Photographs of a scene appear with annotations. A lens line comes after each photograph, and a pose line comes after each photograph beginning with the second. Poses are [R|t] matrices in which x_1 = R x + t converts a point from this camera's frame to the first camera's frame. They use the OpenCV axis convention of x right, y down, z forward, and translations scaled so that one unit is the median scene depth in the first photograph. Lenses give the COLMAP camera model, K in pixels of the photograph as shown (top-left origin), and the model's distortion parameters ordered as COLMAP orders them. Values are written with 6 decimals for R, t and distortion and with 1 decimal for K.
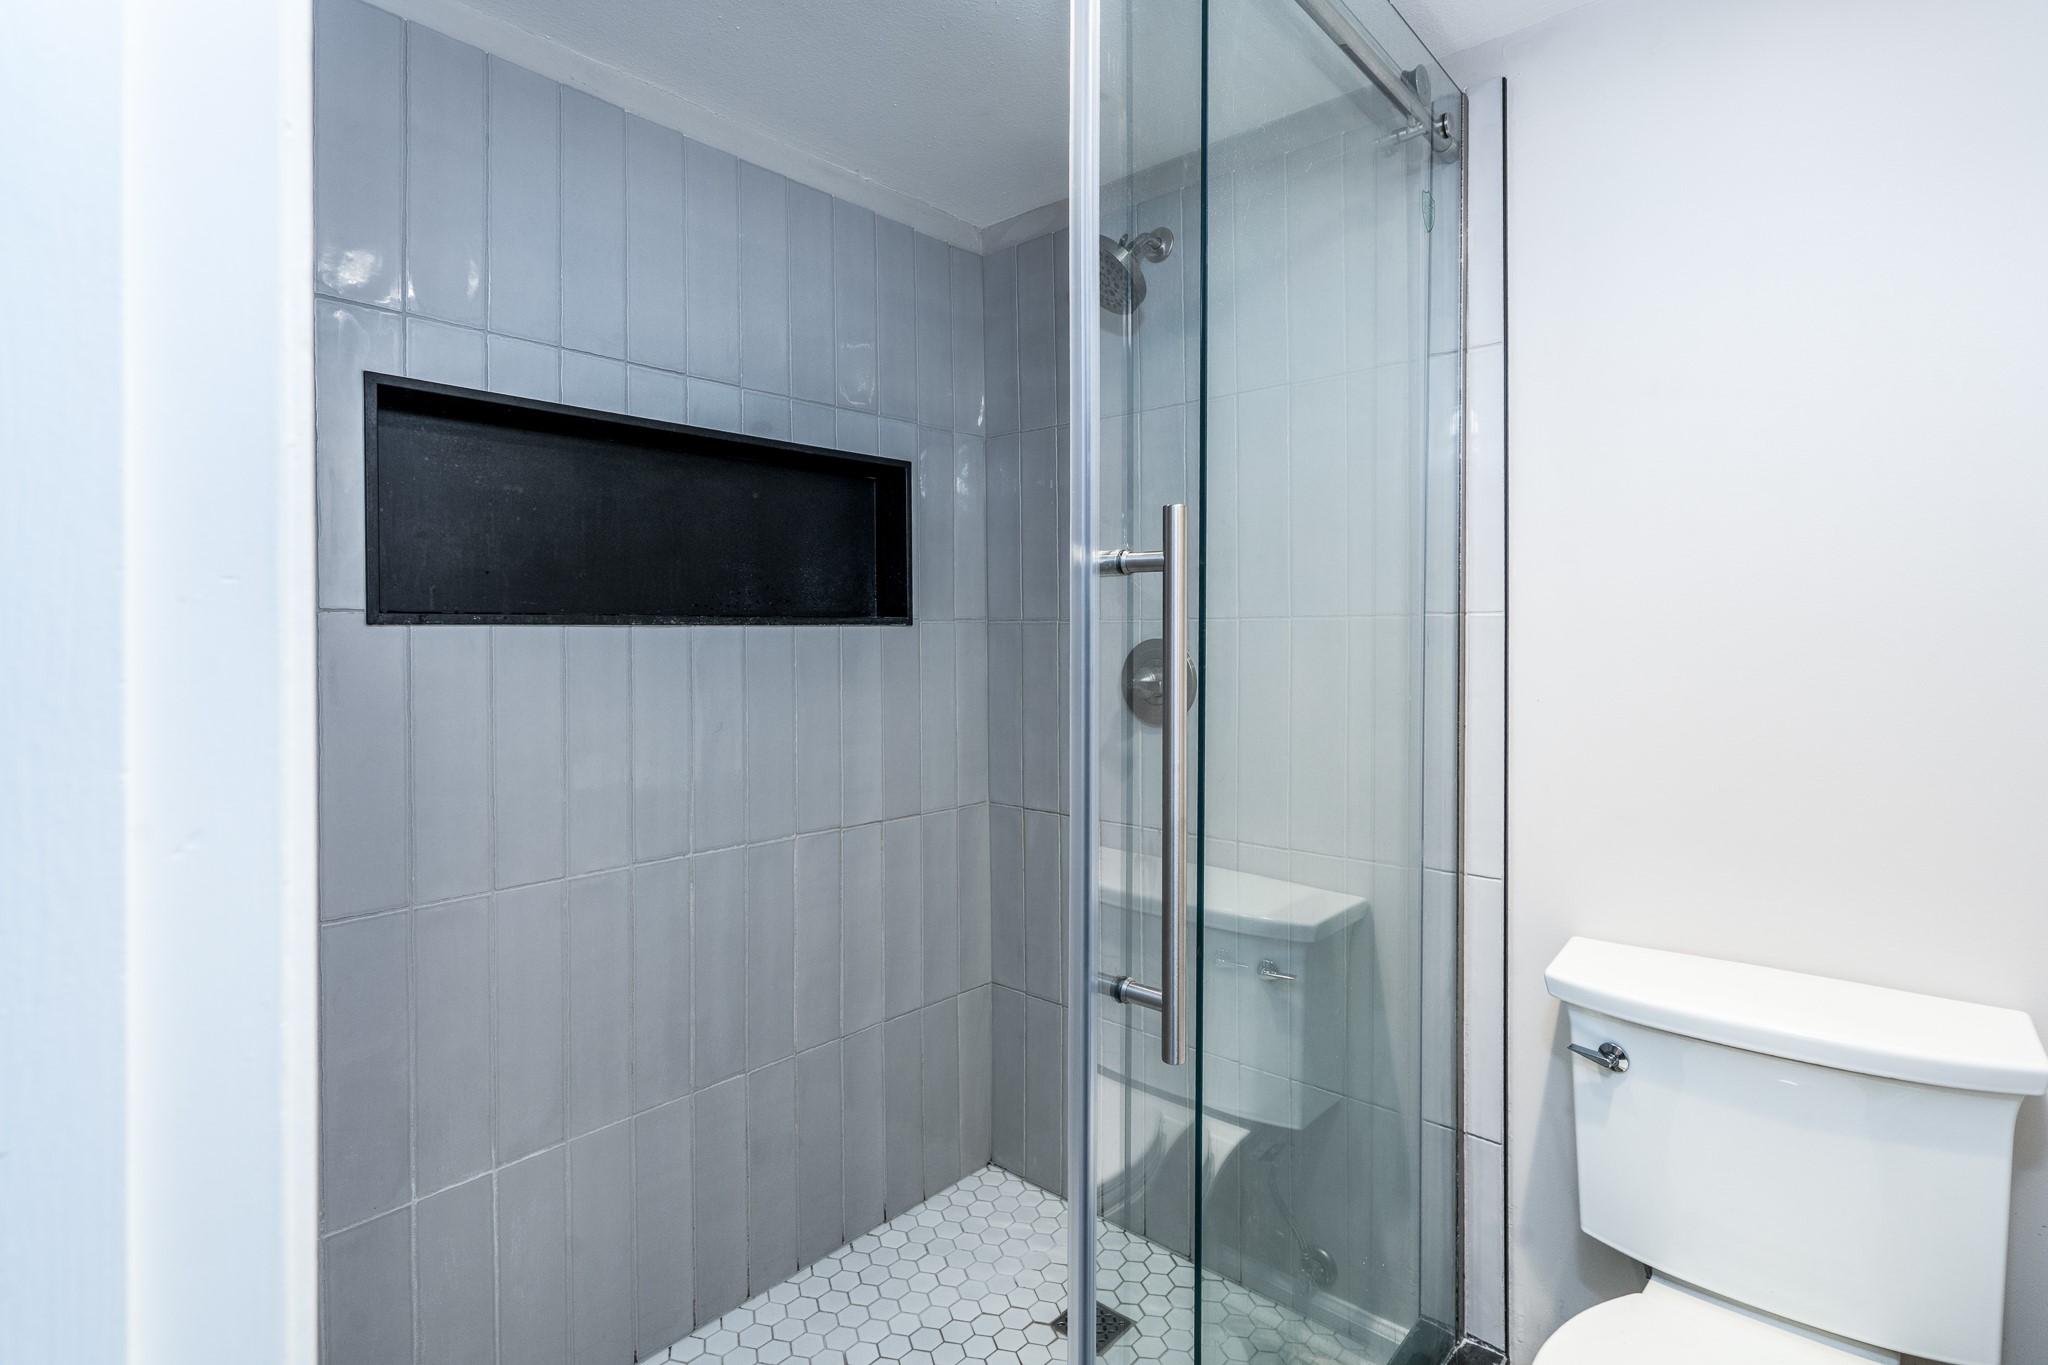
lens RADIAL K [[986.2, 0, 1030.3], [0, 986.2, 665.7], [0, 0, 1]] dist [0.000643, 0.001798]
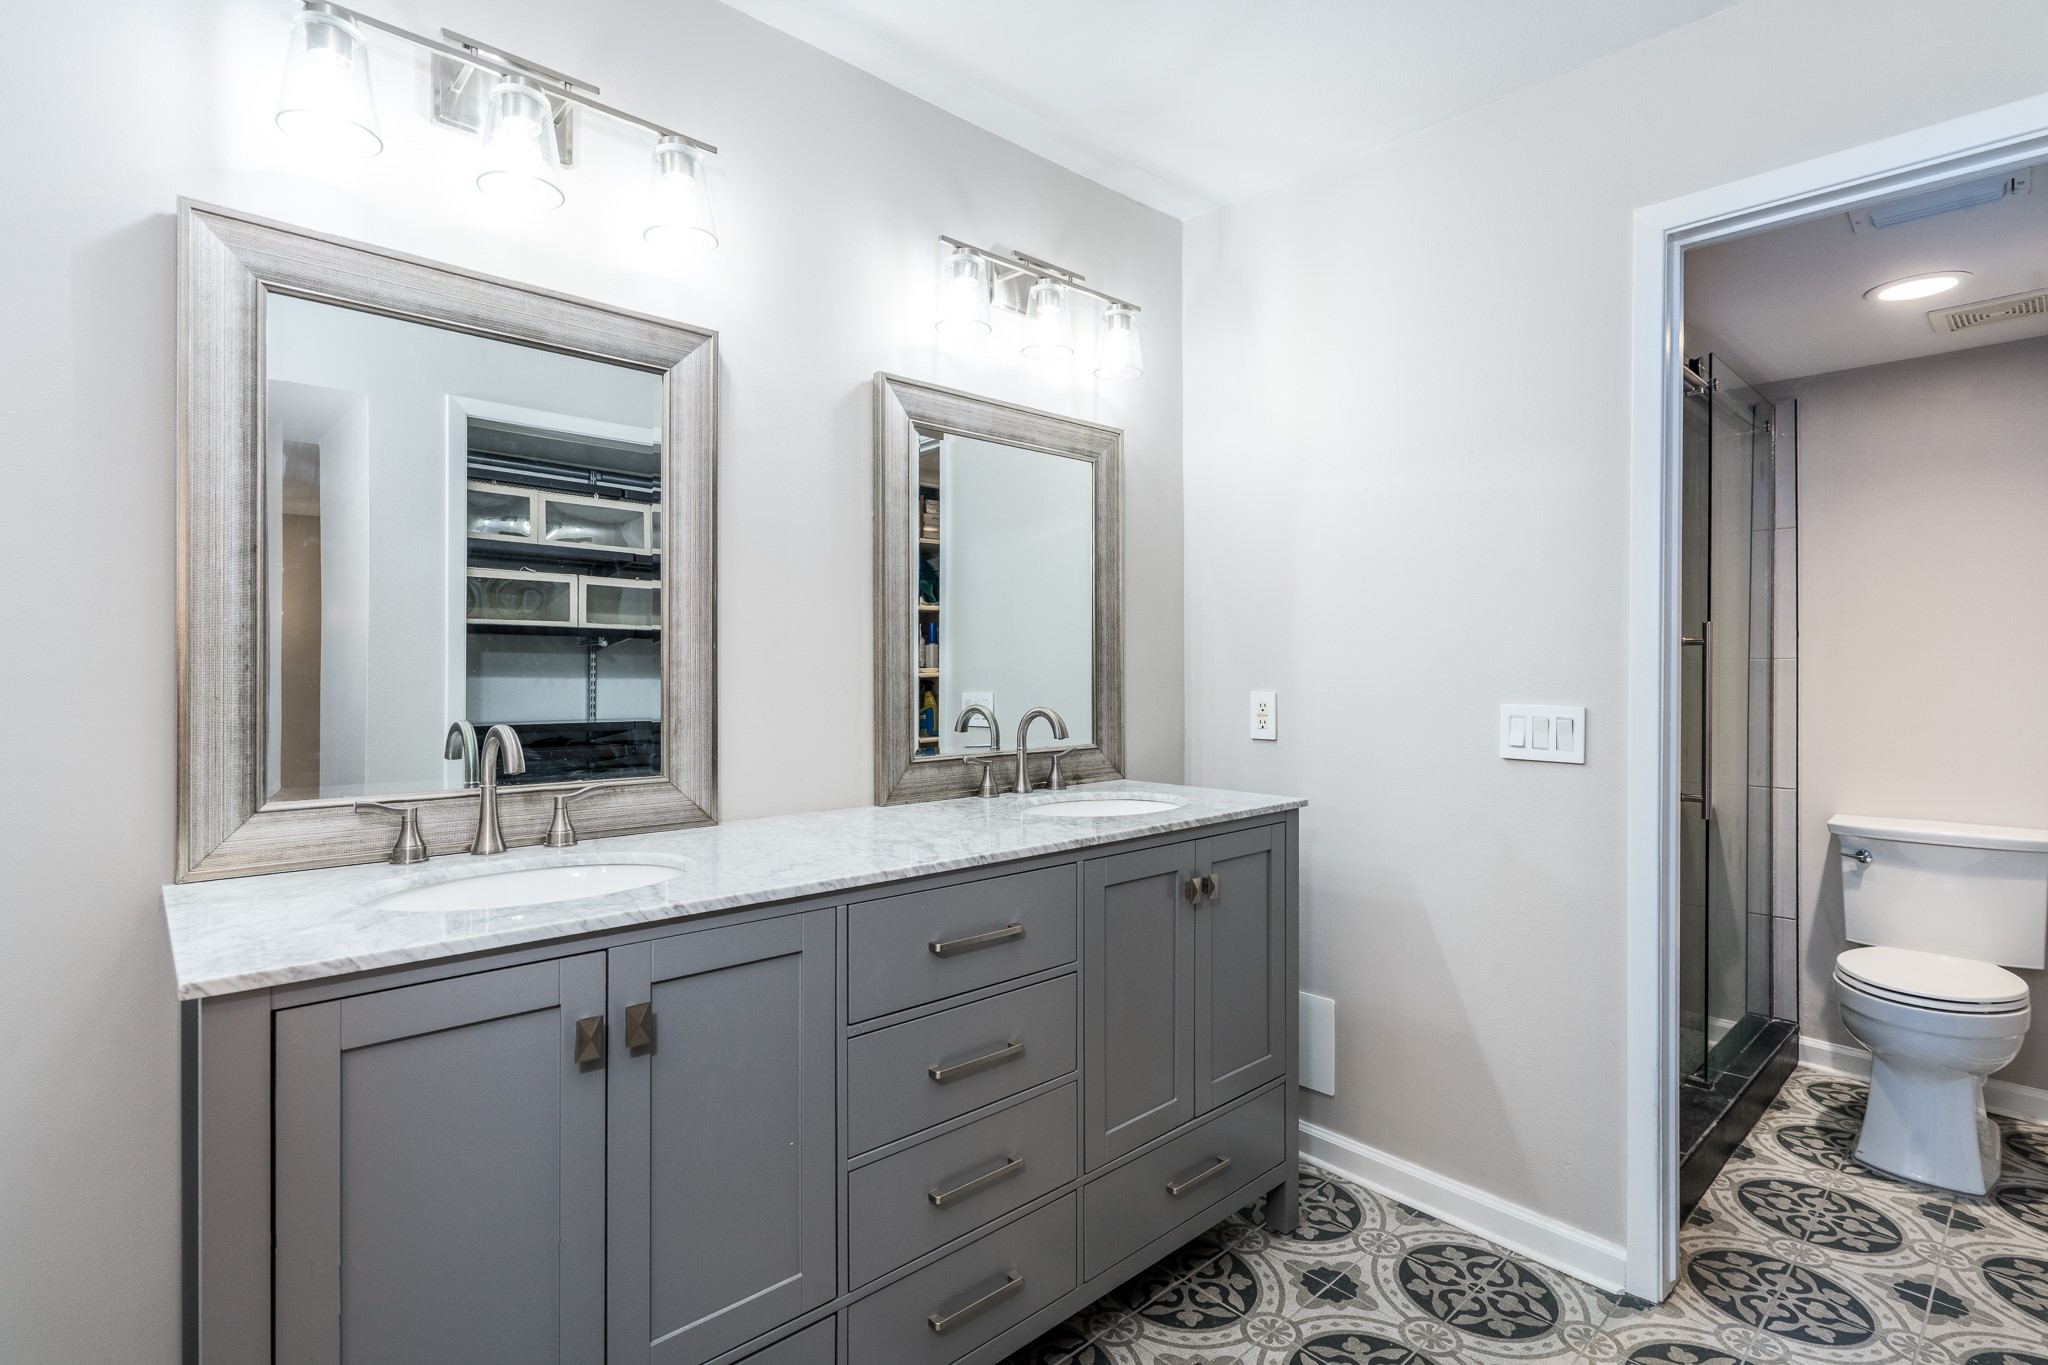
lens RADIAL K [[986.2, 0, 1018.7], [0, 986.2, 685.1], [0, 0, 1]] dist [0.000643, 0.001798]
pose [[0.992894, 0.000581, -0.119004, -0.860571], [-0.001782, 0.999949, -0.009986, 0.024371], [0.118992, 0.010127, 0.992844, -1.202580]]
